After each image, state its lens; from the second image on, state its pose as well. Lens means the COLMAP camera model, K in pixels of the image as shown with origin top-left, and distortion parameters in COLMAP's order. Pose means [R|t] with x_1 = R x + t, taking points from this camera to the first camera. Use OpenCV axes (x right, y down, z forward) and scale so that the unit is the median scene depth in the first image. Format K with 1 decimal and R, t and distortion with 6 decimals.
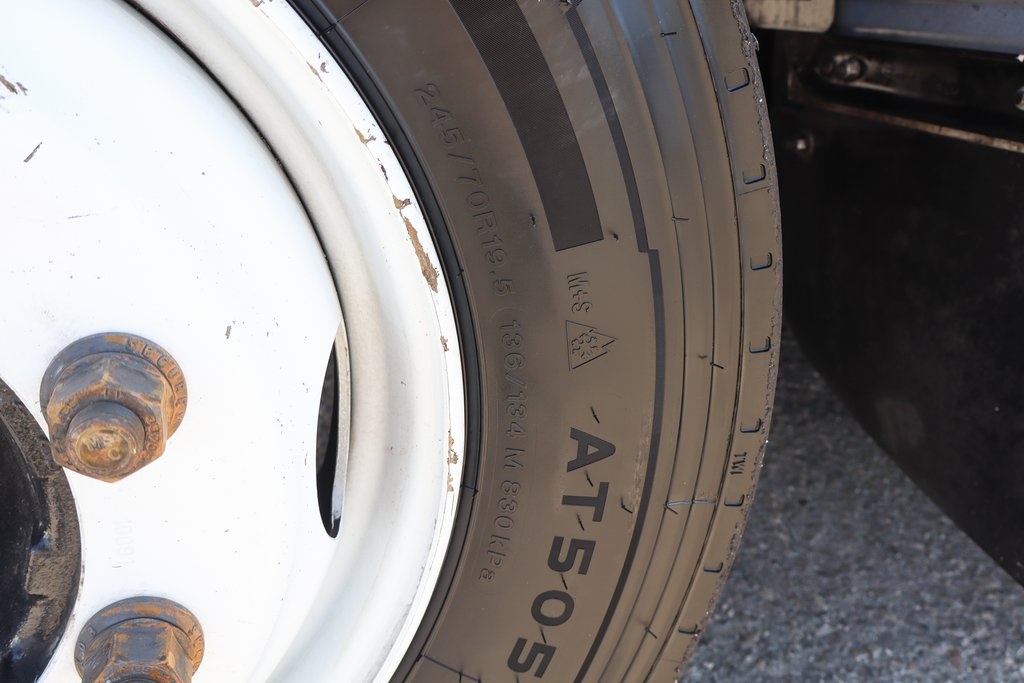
lens RADIAL K [[926.7, 0, 512.0], [0, 926.7, 341.5], [0, 0, 1]] dist [0.006411, 0.001352]
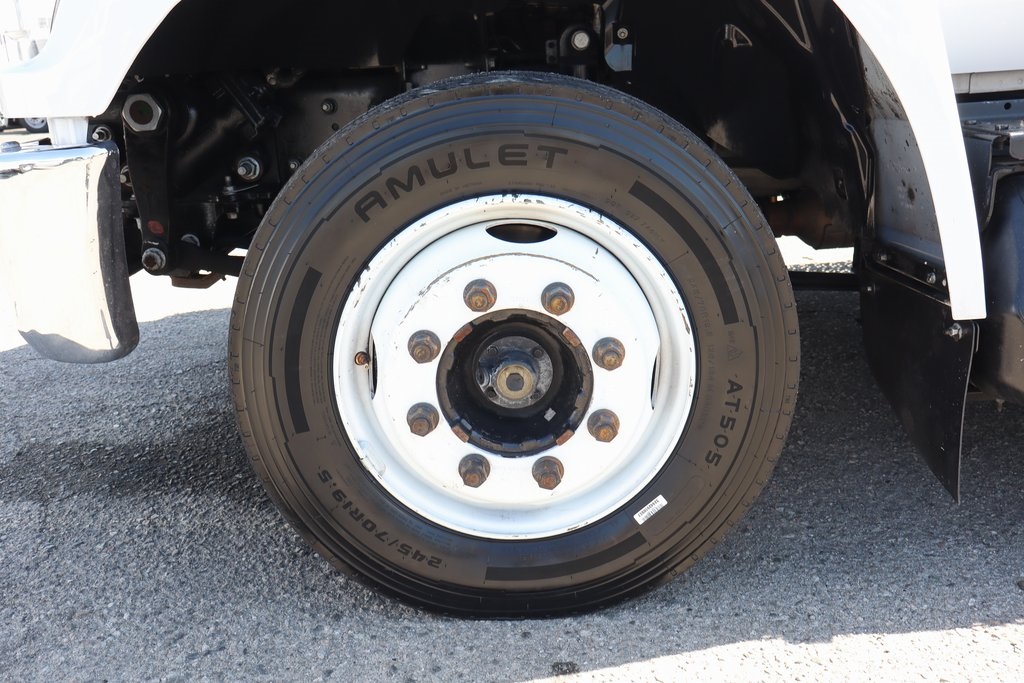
lens RADIAL K [[926.7, 0, 512.0], [0, 926.7, 341.5], [0, 0, 1]] dist [0.006411, 0.001352]
pose [[0.961598, 0.053179, -0.269260, 0.195910], [-0.081756, 0.992013, -0.096049, 0.326169], [0.262001, 0.114375, 0.958266, -2.270571]]
